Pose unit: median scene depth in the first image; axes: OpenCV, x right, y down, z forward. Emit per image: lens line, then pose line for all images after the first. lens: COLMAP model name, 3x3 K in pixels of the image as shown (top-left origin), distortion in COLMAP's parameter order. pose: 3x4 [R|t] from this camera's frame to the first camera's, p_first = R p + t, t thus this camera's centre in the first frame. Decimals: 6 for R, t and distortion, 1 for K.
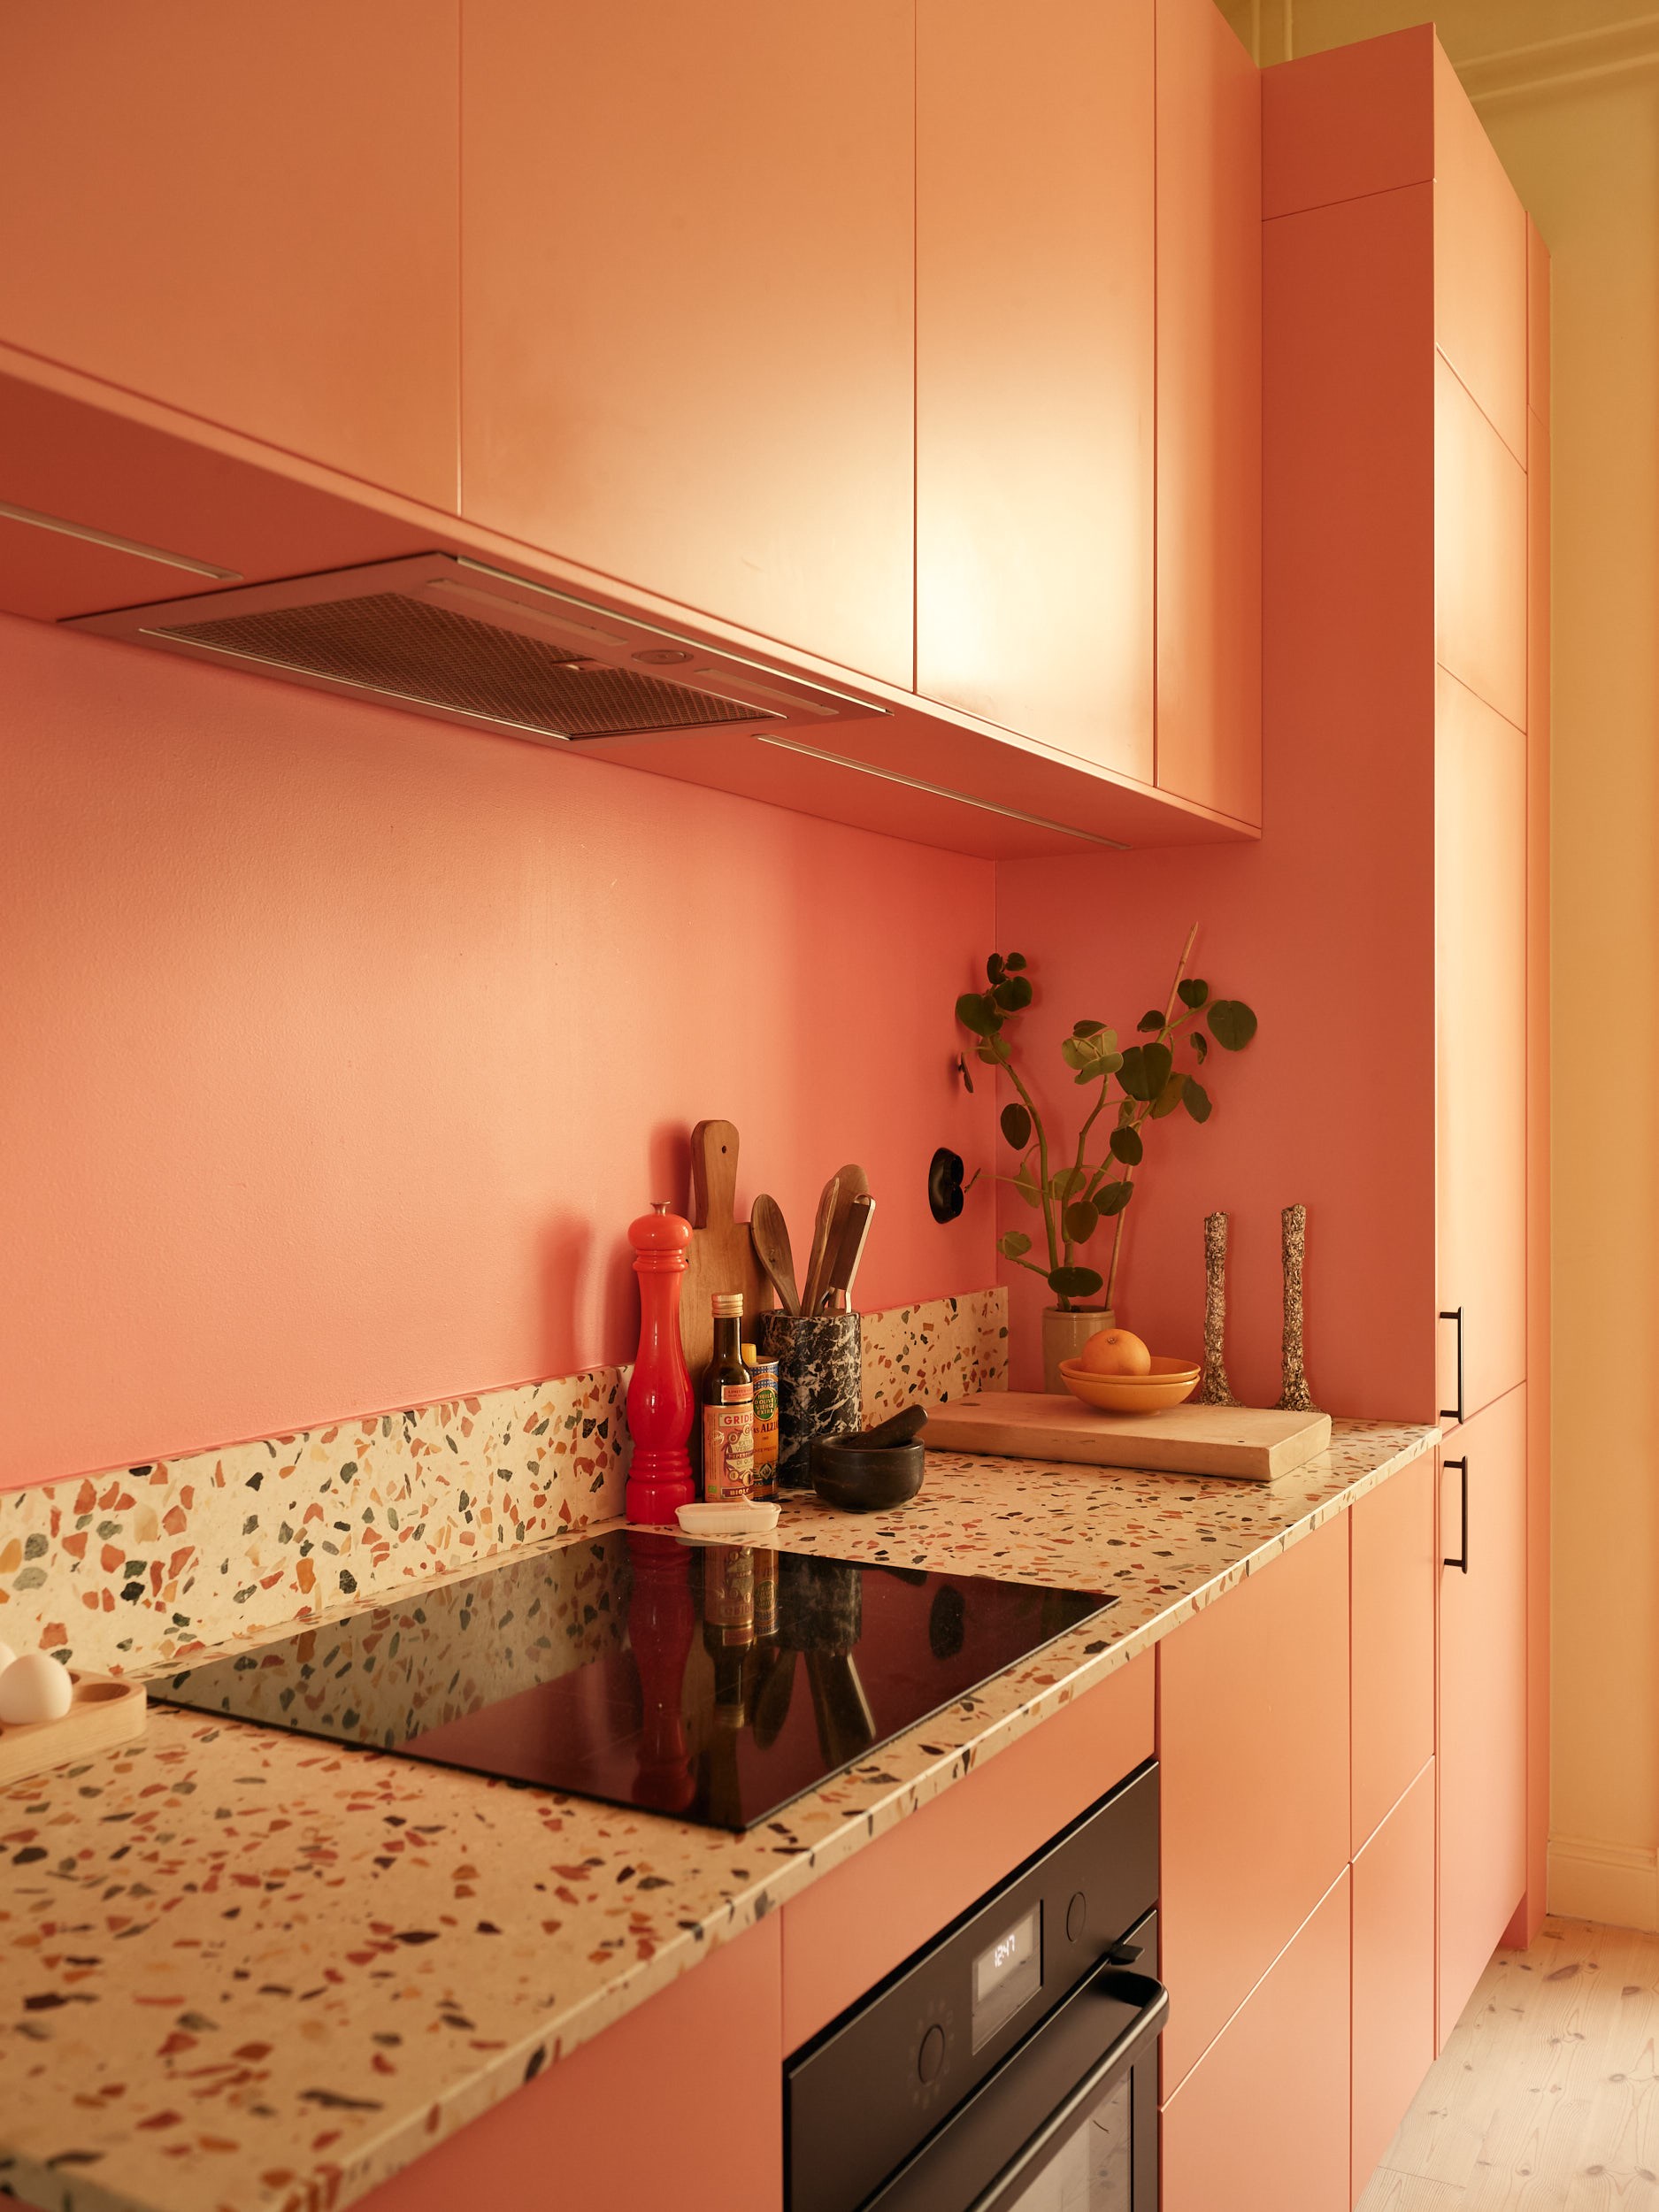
lens RADIAL K [[2004.0, 0, 829.5], [0, 2004.0, 1106.0], [0, 0, 1]] dist [0.010868, 0.010776]
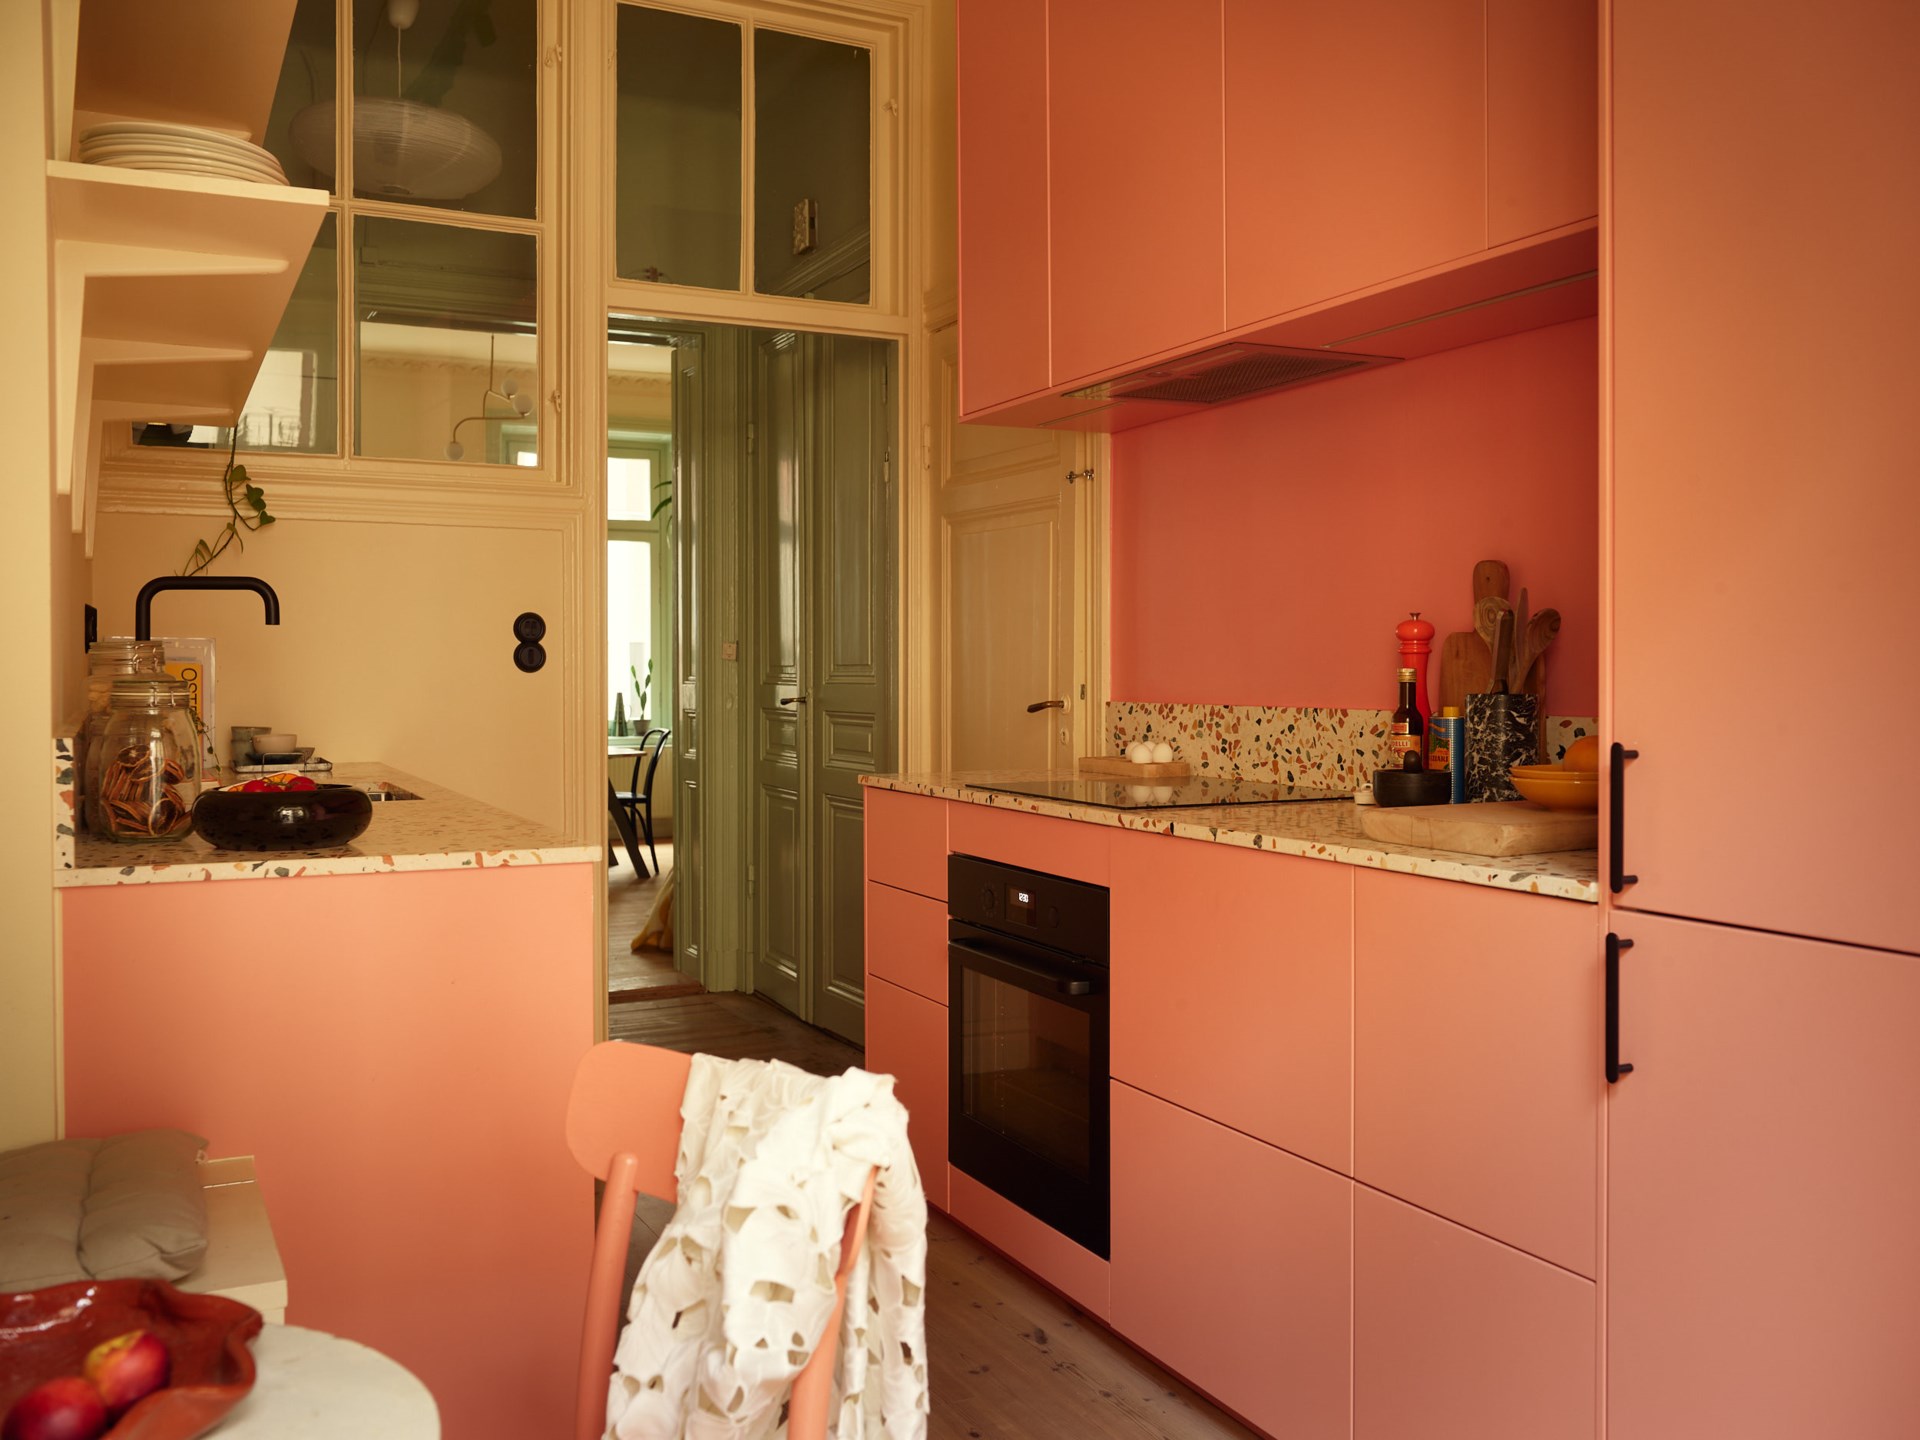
lens RADIAL K [[1631.1, 0, 964.3], [0, 1631.1, 667.5], [0, 0, 1]] dist [-0.037064, 0.020202]
pose [[-0.564121, 0.008264, -0.825651, 1.491088], [0.000129, 0.999951, 0.009920, 0.094604], [0.825692, 0.005489, -0.564094, 1.732133]]
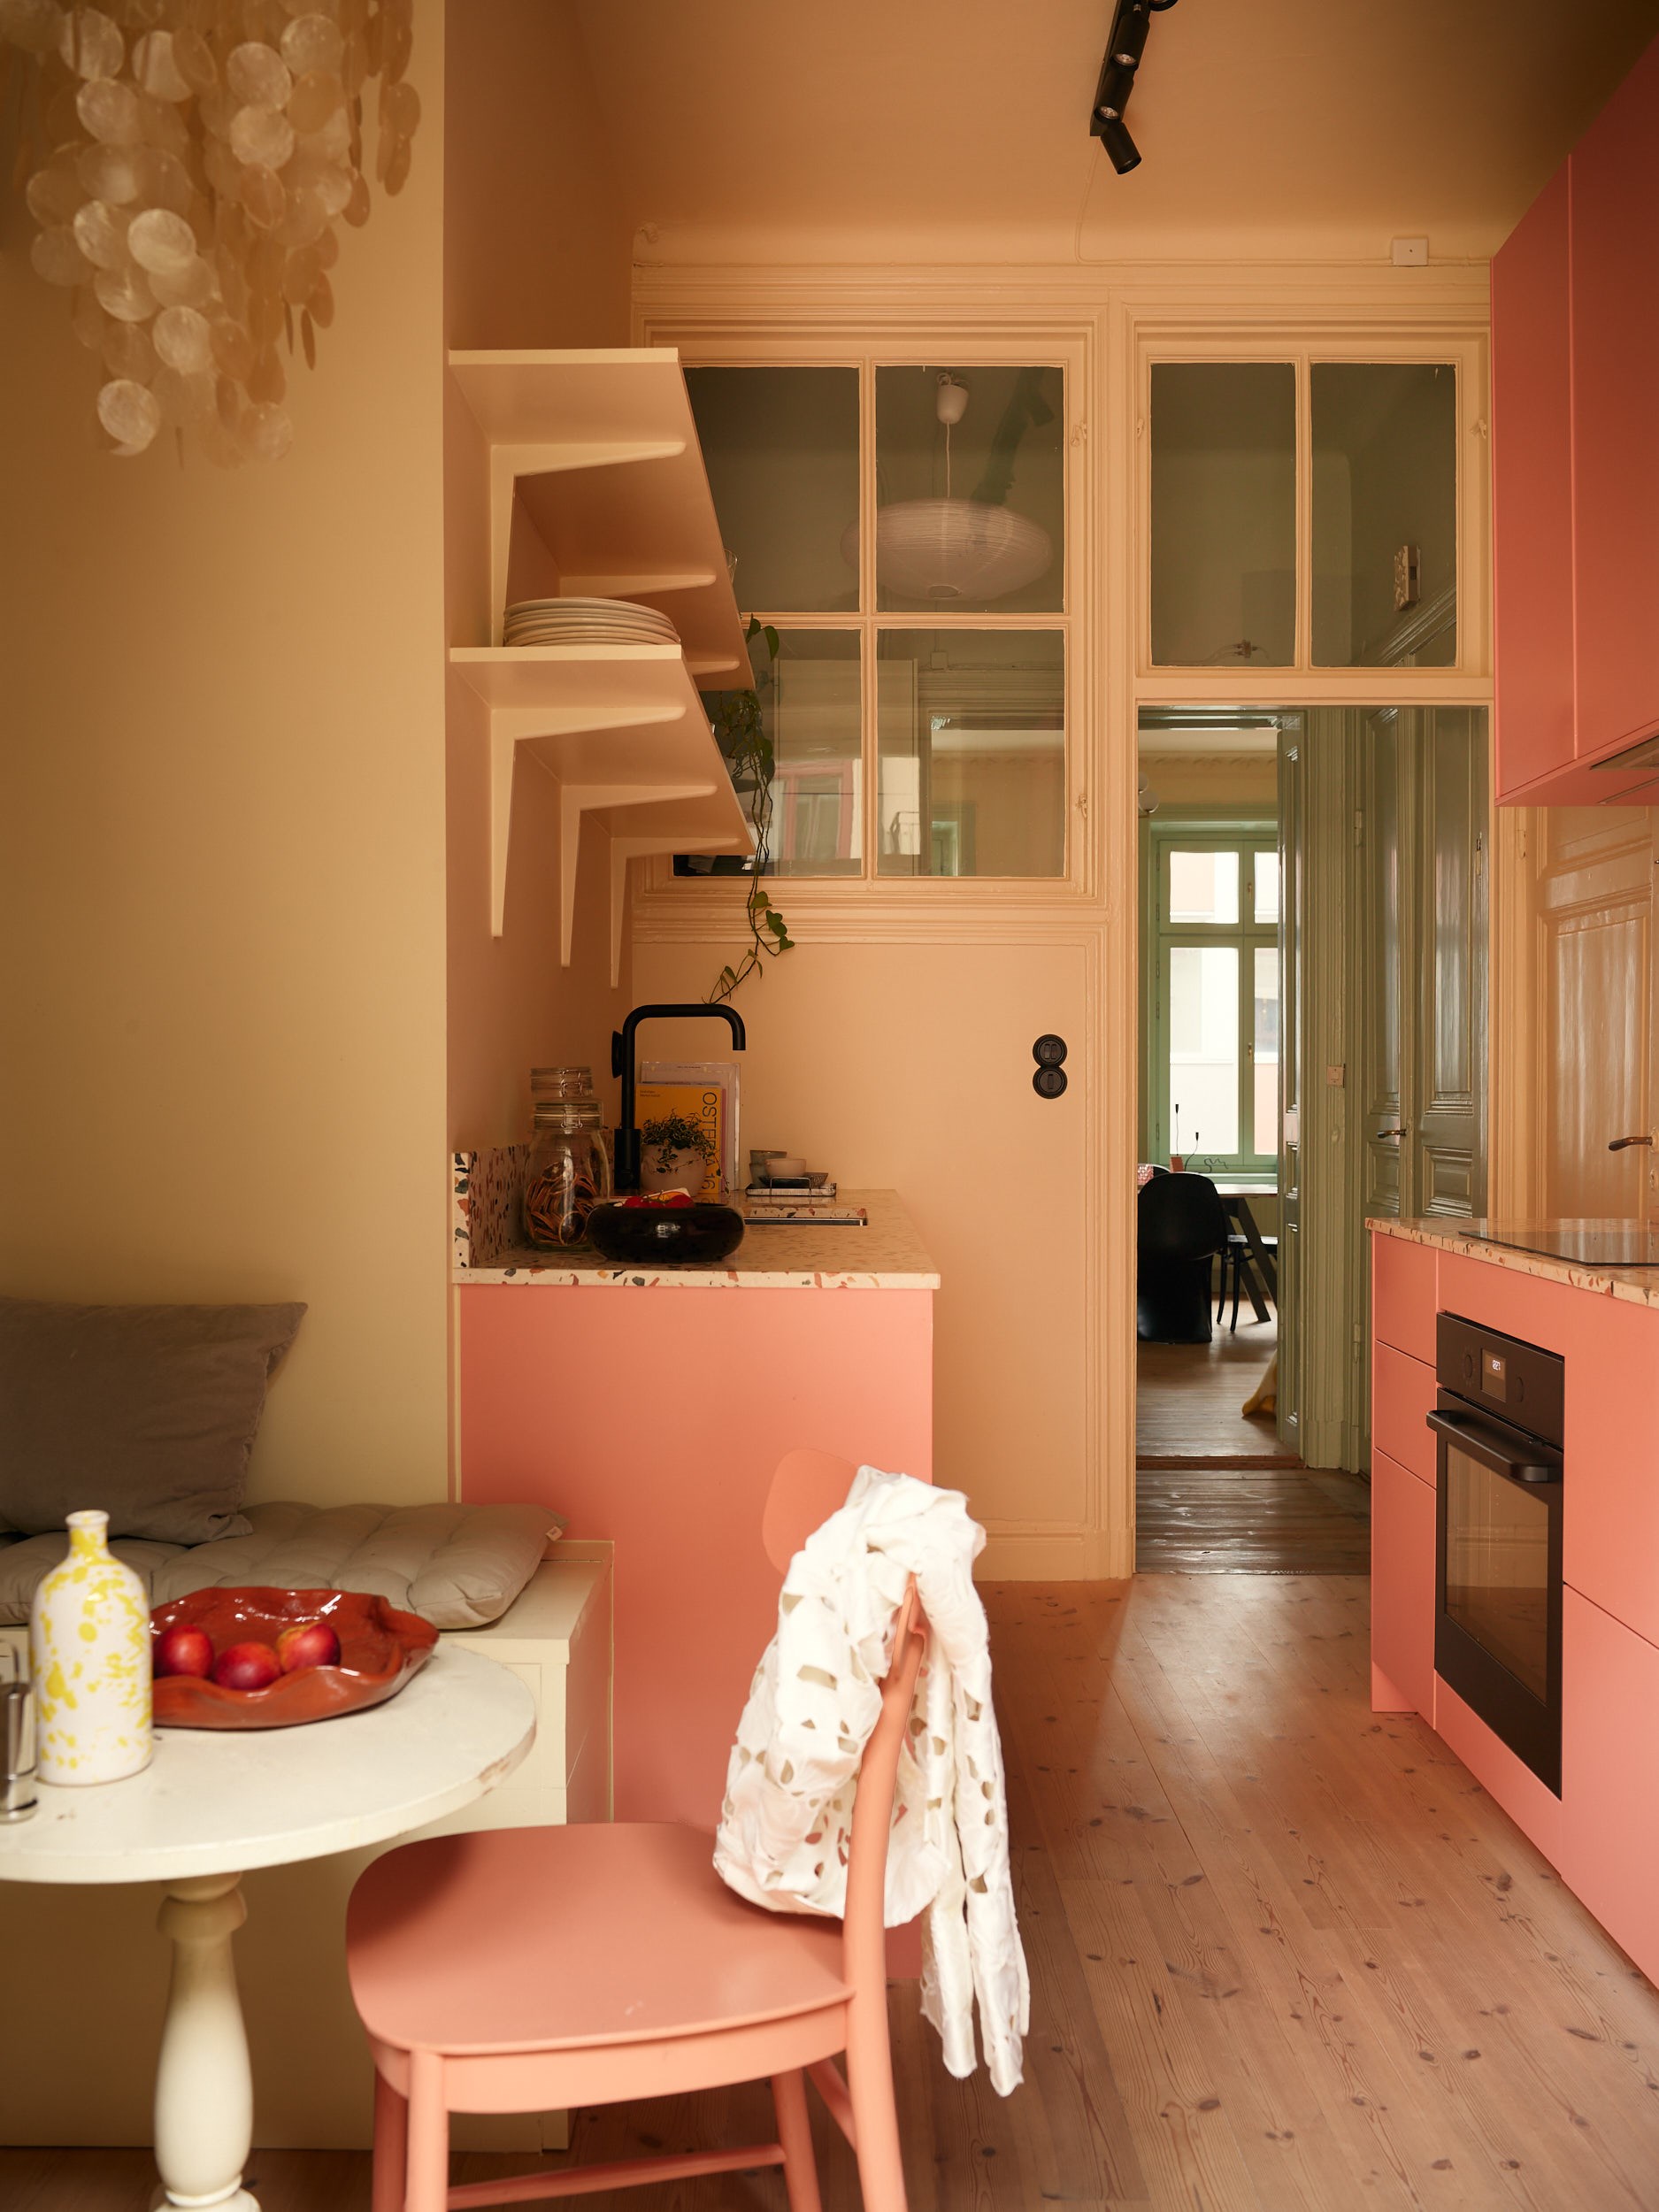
lens RADIAL K [[1905.4, 0, 811.5], [0, 1905.4, 1091.2], [0, 0, 1]] dist [-0.039507, 0.017621]
pose [[-0.887082, 0.004124, -0.461593, 1.370572], [0.000211, 0.999964, 0.008529, 0.093091], [0.461612, 0.007469, -0.887051, 2.037187]]
